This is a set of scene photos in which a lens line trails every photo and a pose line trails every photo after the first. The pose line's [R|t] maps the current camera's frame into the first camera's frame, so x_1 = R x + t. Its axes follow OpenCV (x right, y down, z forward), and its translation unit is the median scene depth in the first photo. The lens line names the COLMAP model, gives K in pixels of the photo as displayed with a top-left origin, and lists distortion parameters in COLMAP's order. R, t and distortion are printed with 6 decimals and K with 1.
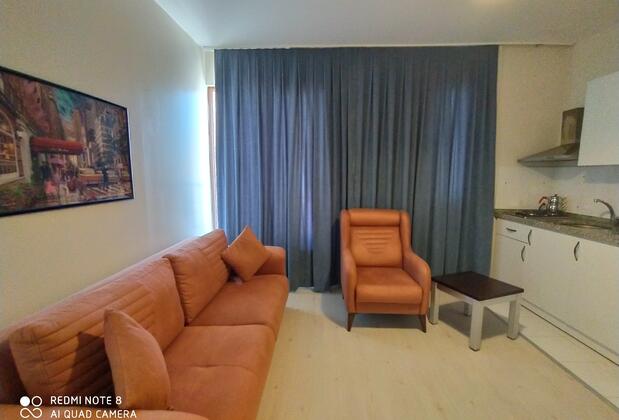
lens RADIAL K [[287.2, 0, 308.2], [0, 287.2, 210.3], [0, 0, 1]] dist [-0.022562, 0.010357]
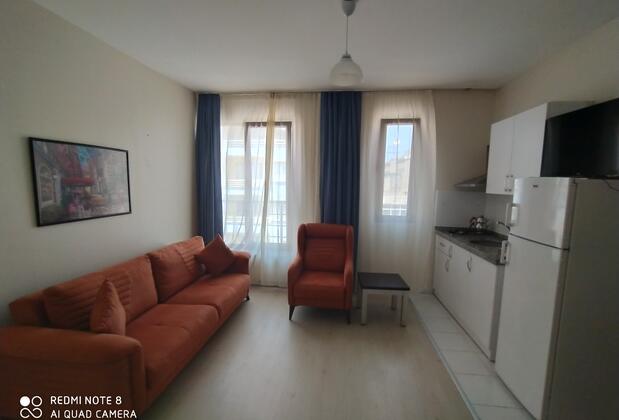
lens RADIAL K [[287.2, 0, 310.2], [0, 287.2, 215.1], [0, 0, 1]] dist [-0.022562, 0.010357]
pose [[0.995311, 0.024231, -0.093640, 0.416042], [-0.025540, 0.999592, -0.012806, -0.037540], [0.093292, 0.015138, 0.995524, -0.339047]]
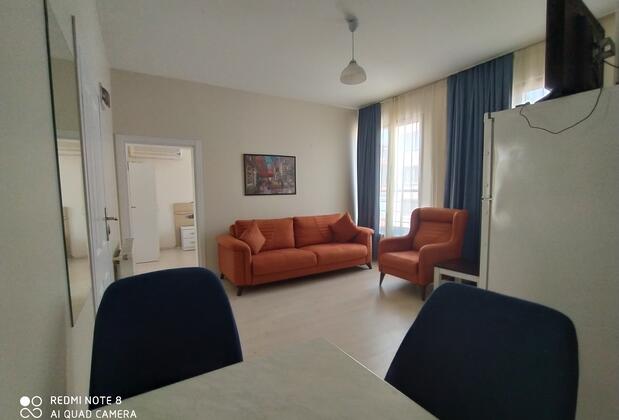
lens RADIAL K [[287.2, 0, 304.6], [0, 287.2, 213.1], [0, 0, 1]] dist [-0.022562, 0.010357]
pose [[0.541193, 0.051877, -0.839297, 1.420435], [-0.088817, 0.996039, 0.004294, 0.097812], [0.836195, 0.072220, 0.543657, -0.210620]]
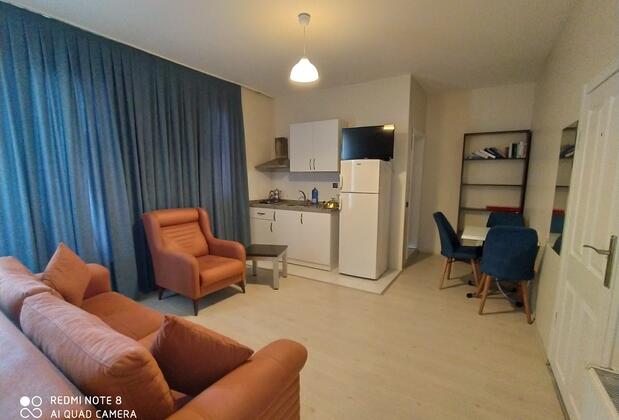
lens RADIAL K [[287.2, 0, 307.1], [0, 287.2, 212.5], [0, 0, 1]] dist [-0.022562, 0.010357]
pose [[0.504436, -0.108338, 0.856625, -0.685076], [0.105240, 0.992415, 0.063539, -0.010529], [-0.857011, 0.058100, 0.512011, 0.025825]]
